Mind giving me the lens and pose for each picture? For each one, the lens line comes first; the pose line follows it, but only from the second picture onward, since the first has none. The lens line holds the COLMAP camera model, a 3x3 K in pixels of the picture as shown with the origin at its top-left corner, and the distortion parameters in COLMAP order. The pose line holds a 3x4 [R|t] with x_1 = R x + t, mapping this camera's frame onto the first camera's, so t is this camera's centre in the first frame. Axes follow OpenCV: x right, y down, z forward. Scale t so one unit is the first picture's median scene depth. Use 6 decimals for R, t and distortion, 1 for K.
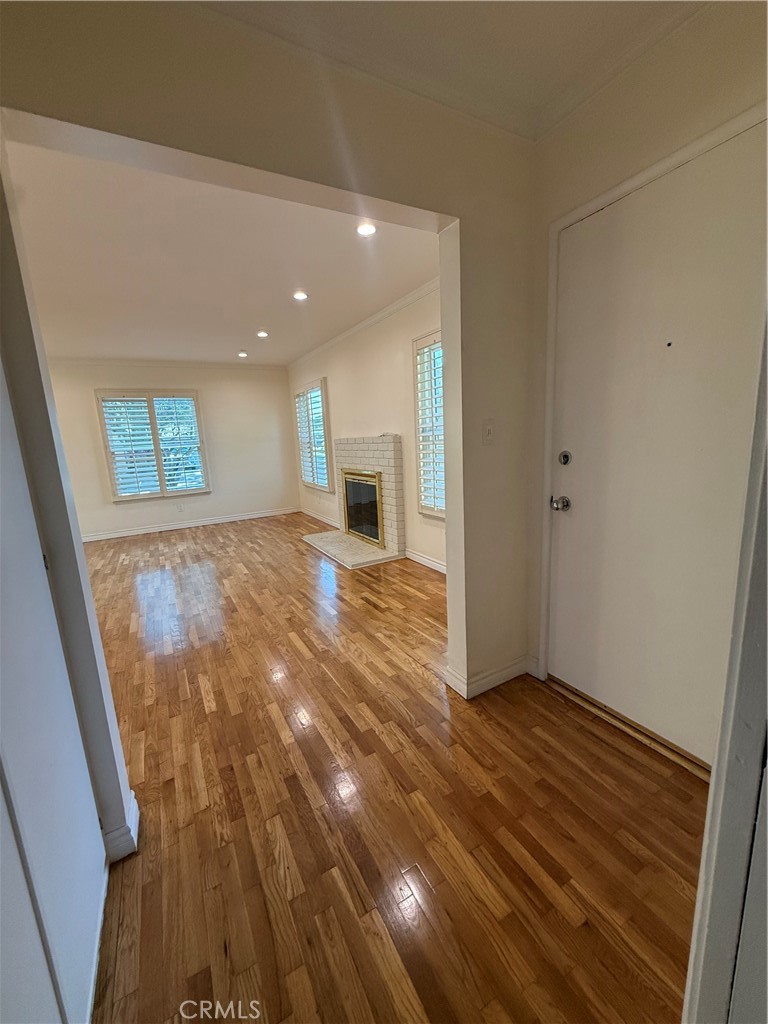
lens RADIAL K [[409.4, 0, 382.6], [0, 409.4, 509.6], [0, 0, 1]] dist [-0.001532, 0.000131]
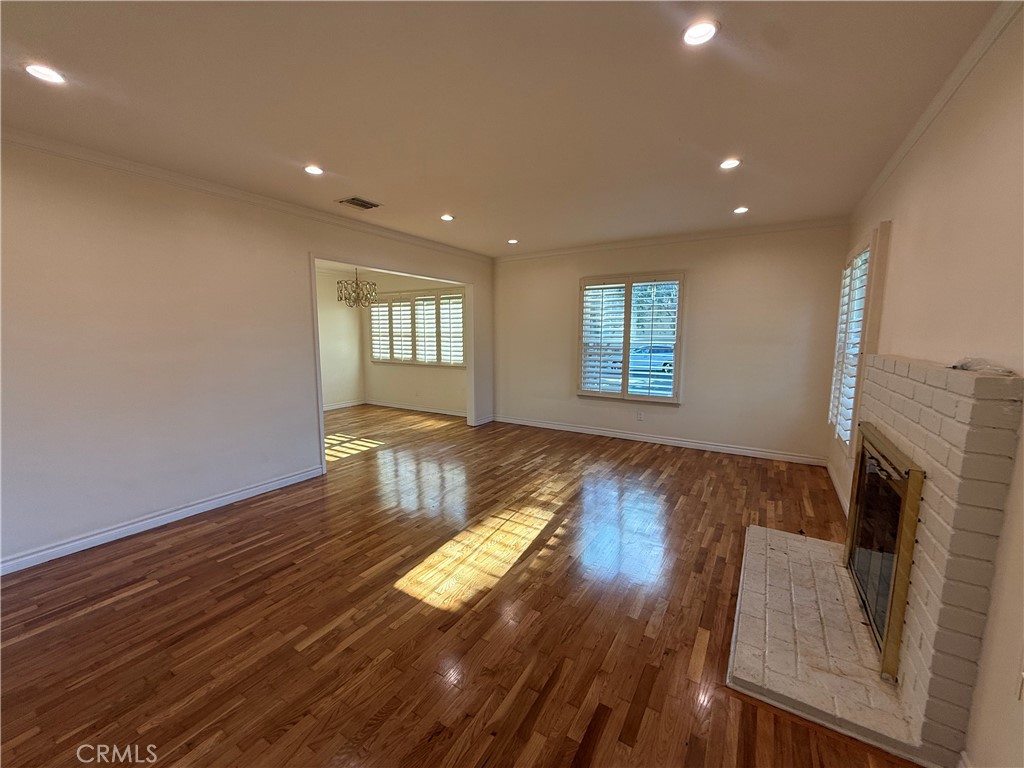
lens RADIAL K [[409.4, 0, 510.6], [0, 409.4, 380.6], [0, 0, 1]] dist [-0.001532, 0.000131]
pose [[0.481104, 0.157148, -0.862464, 0.100014], [-0.184125, 0.979972, 0.075849, -0.115800], [0.857110, 0.122310, 0.500403, 0.472158]]
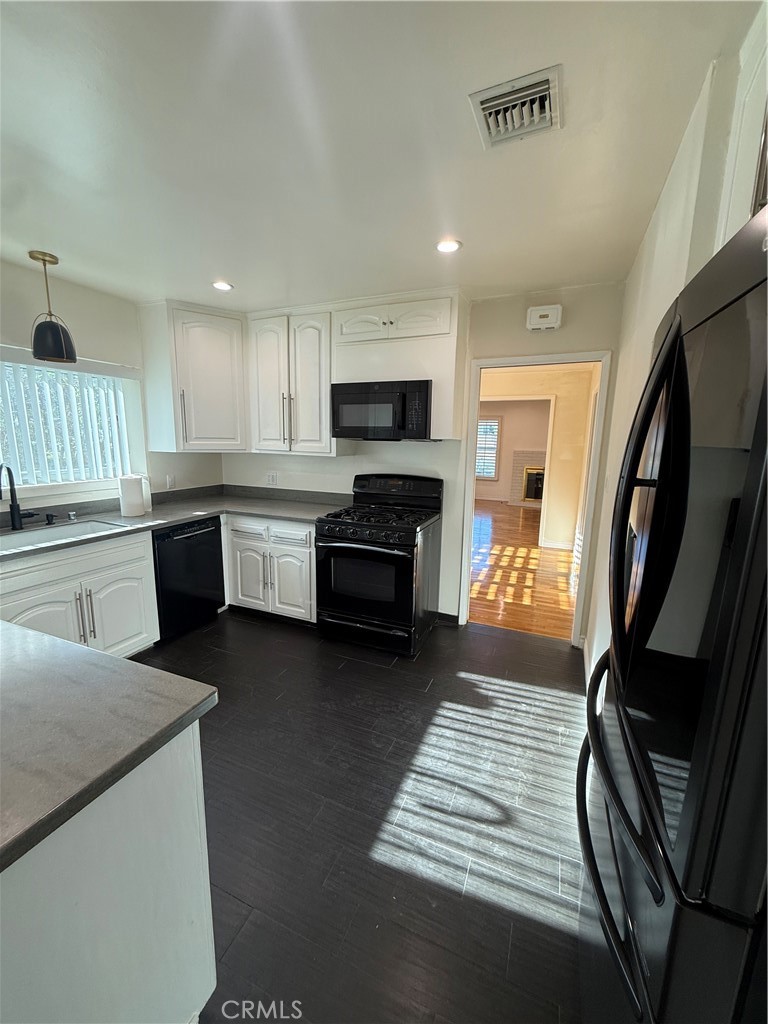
lens RADIAL K [[409.4, 0, 382.6], [0, 409.4, 509.6], [0, 0, 1]] dist [-0.001532, 0.000131]
pose [[0.790950, -0.042712, 0.610388, -1.901631], [0.056743, 0.998382, -0.003667, 0.074483], [-0.609243, 0.037536, 0.792094, -0.106570]]
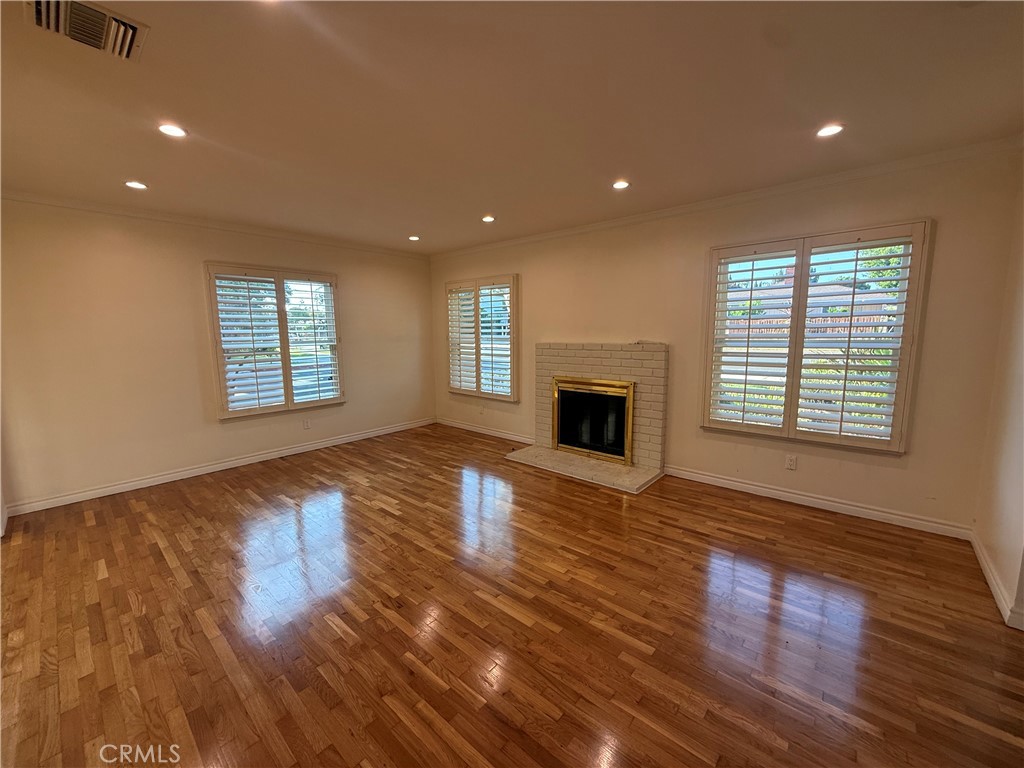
lens RADIAL K [[409.4, 0, 510.6], [0, 409.4, 380.6], [0, 0, 1]] dist [-0.001532, 0.000131]
pose [[0.941638, 0.003233, 0.336611, -0.517272], [0.019893, 0.997672, -0.065231, -0.036946], [-0.336039, 0.068120, 0.939382, 0.202369]]
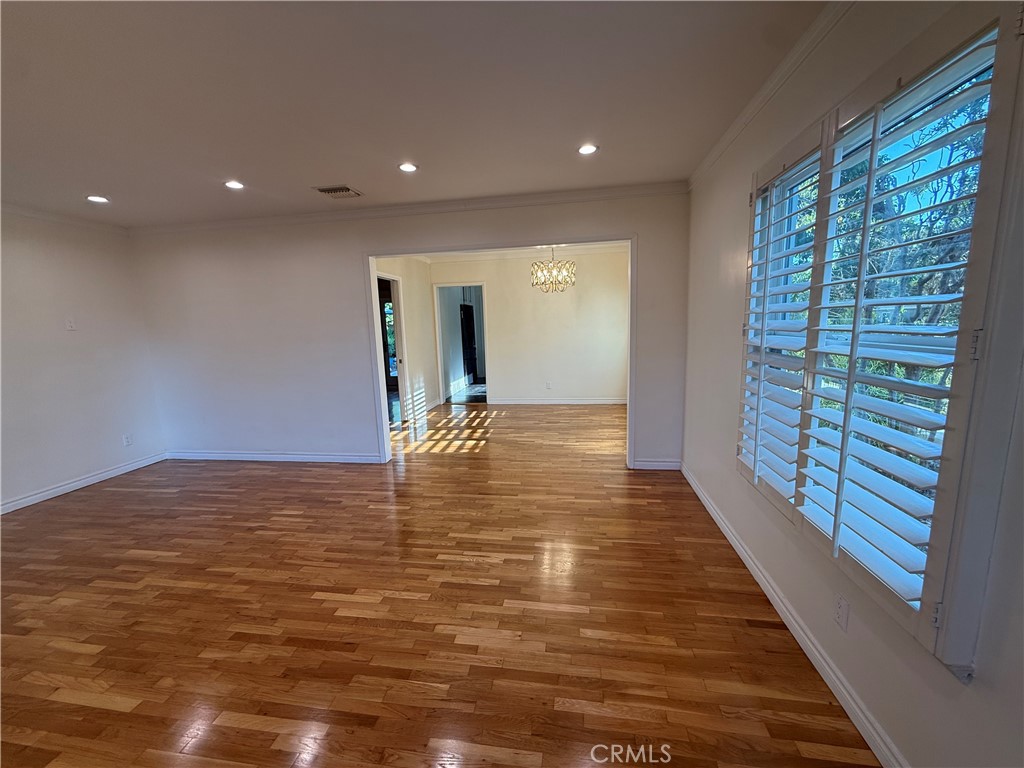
lens RADIAL K [[409.1, 0, 512.0], [0, 409.1, 384.0], [0, 0, 1]] dist [0.000610, -0.000005]
pose [[-0.611880, 0.193763, -0.766850, -0.298568], [-0.074264, 0.951173, 0.299592, -0.239600], [0.787457, 0.240263, -0.567614, 1.253944]]
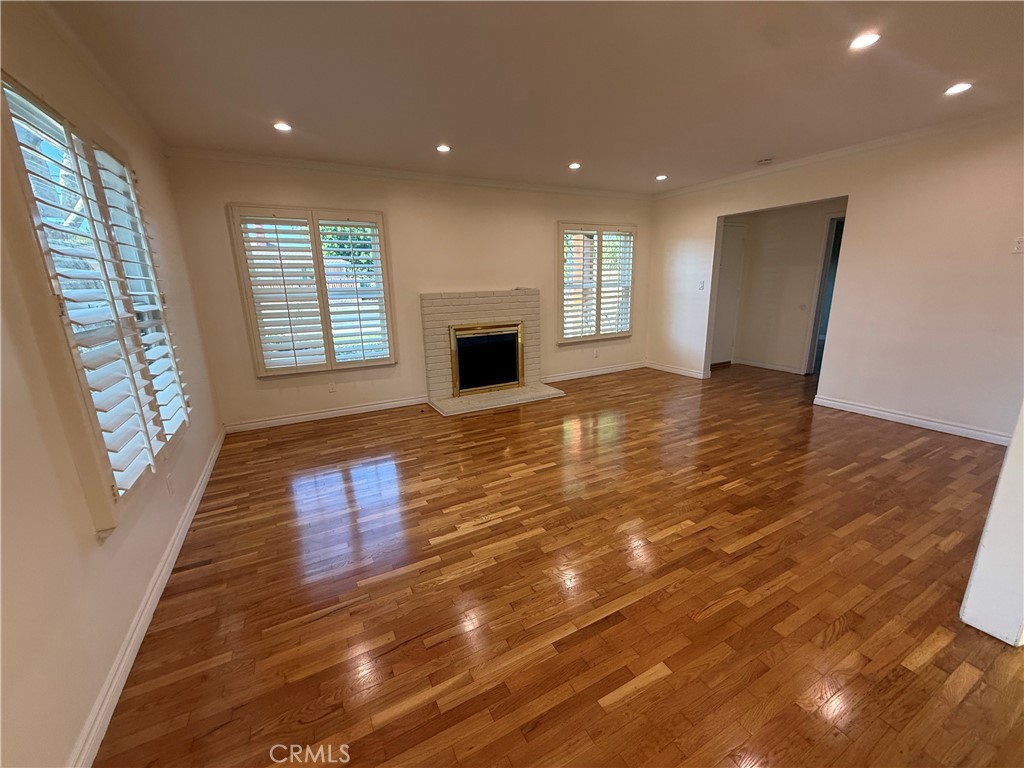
lens RADIAL K [[409.4, 0, 510.6], [0, 409.4, 380.6], [0, 0, 1]] dist [-0.001532, 0.000131]
pose [[0.017851, -0.181415, 0.983245, -1.069329], [0.202922, 0.963592, 0.174105, -0.121528], [-0.979032, 0.196414, 0.054014, 0.893883]]
